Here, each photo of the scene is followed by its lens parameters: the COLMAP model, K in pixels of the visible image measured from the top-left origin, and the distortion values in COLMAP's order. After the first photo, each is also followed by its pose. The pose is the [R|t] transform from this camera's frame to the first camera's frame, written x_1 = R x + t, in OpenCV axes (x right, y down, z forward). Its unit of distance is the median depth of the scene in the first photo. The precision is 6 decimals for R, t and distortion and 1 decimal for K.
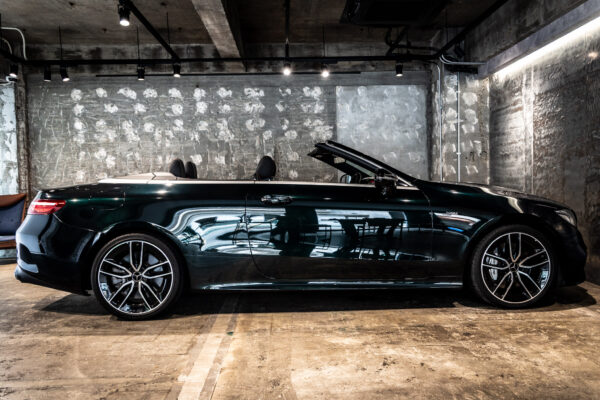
lens RADIAL K [[481.3, 0, 300.6], [0, 481.3, 201.2], [0, 0, 1]] dist [0.000958, 0.005487]
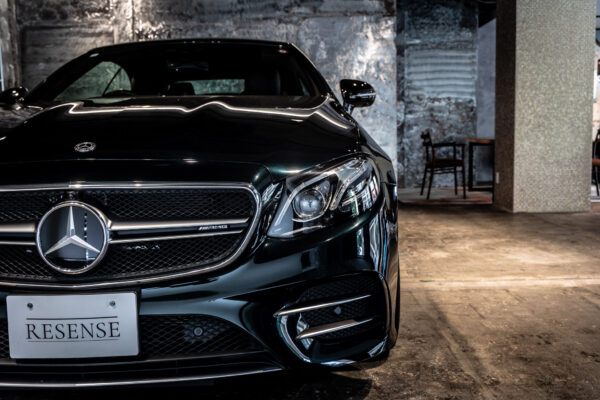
lens RADIAL K [[655.5, 0, 301.6], [0, 655.5, 199.8], [0, 0, 1]] dist [-0.005229, 0.013370]
pose [[0.029218, -0.087165, 0.995765, -0.555269], [0.054797, 0.994832, 0.085475, 0.012144], [-0.998070, 0.052067, 0.033844, 0.514118]]
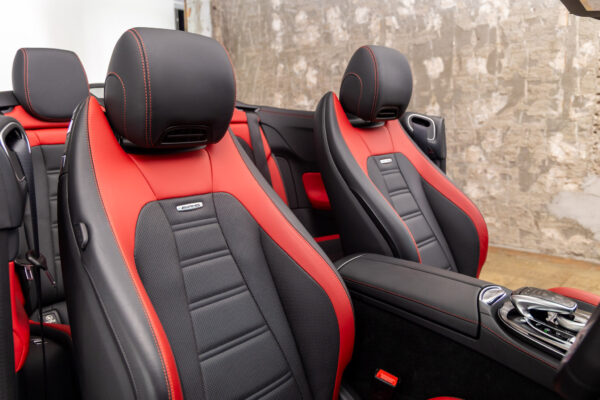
lens RADIAL K [[505.0, 0, 300.0], [0, 505.0, 200.0], [0, 0, 1]] dist [0.002117, 0.001410]
pose [[0.725209, 0.124421, -0.677194, 0.072931], [-0.025705, 0.987744, 0.153951, -0.024075], [0.688049, -0.094239, 0.719519, 0.486664]]
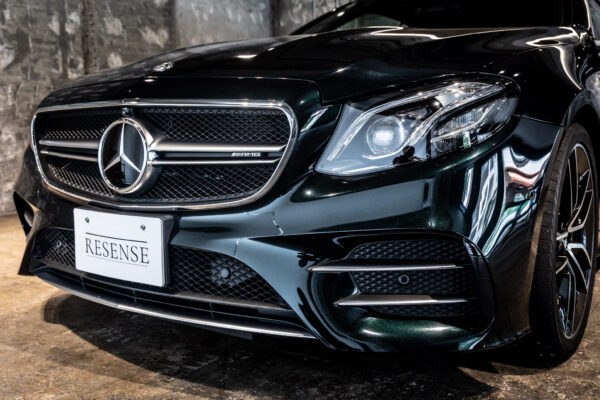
lens RADIAL K [[625.9, 0, 303.6], [0, 625.9, 193.4], [0, 0, 1]] dist [0.005272, 0.000853]
pose [[0.591168, -0.081002, 0.802471, -0.465482], [0.021763, 0.996184, 0.084524, 0.036758], [-0.806255, -0.032504, 0.590675, 0.426046]]
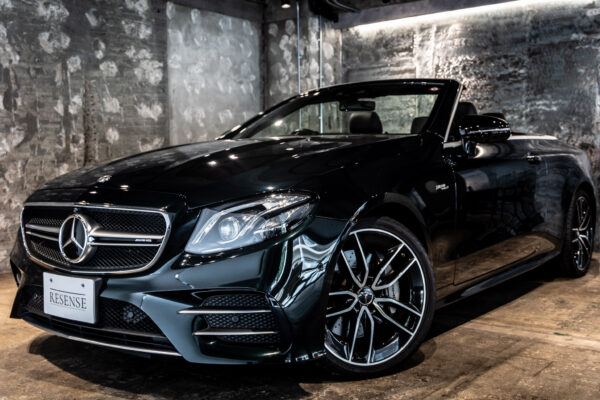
lens RADIAL K [[678.5, 0, 303.0], [0, 678.5, 200.9], [0, 0, 1]] dist [-0.000967, 0.035310]
pose [[0.637071, -0.031233, 0.770172, -0.528241], [0.025439, 0.999486, 0.019490, 0.016721], [-0.770385, 0.007176, 0.637538, 0.279228]]
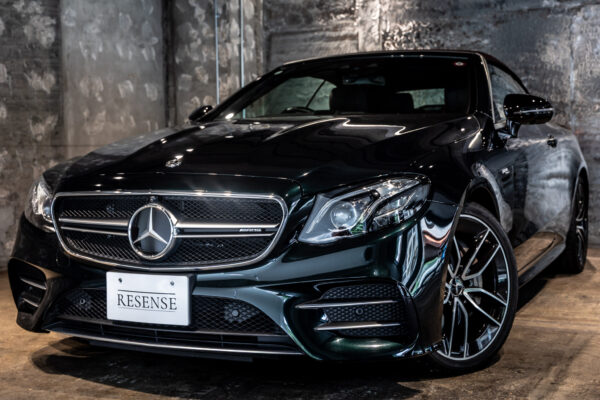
lens RADIAL K [[896.0, 0, 300.2], [0, 896.0, 200.2], [0, 0, 1]] dist [0.017480, 0.017886]
pose [[0.458178, -0.039191, 0.887996, -0.666984], [0.034343, 0.999062, 0.026373, 0.017526], [-0.888197, 0.018413, 0.459094, 0.349598]]
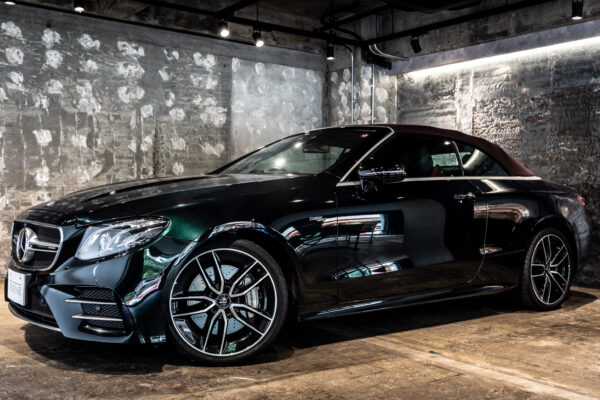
lens RADIAL K [[648.4, 0, 297.6], [0, 648.4, 198.0], [0, 0, 1]] dist [0.011813, 0.010378]
pose [[0.817879, 0.026570, 0.574777, -0.440172], [-0.011006, 0.999473, -0.030541, 0.018280], [-0.575286, 0.018653, 0.817740, 0.088882]]
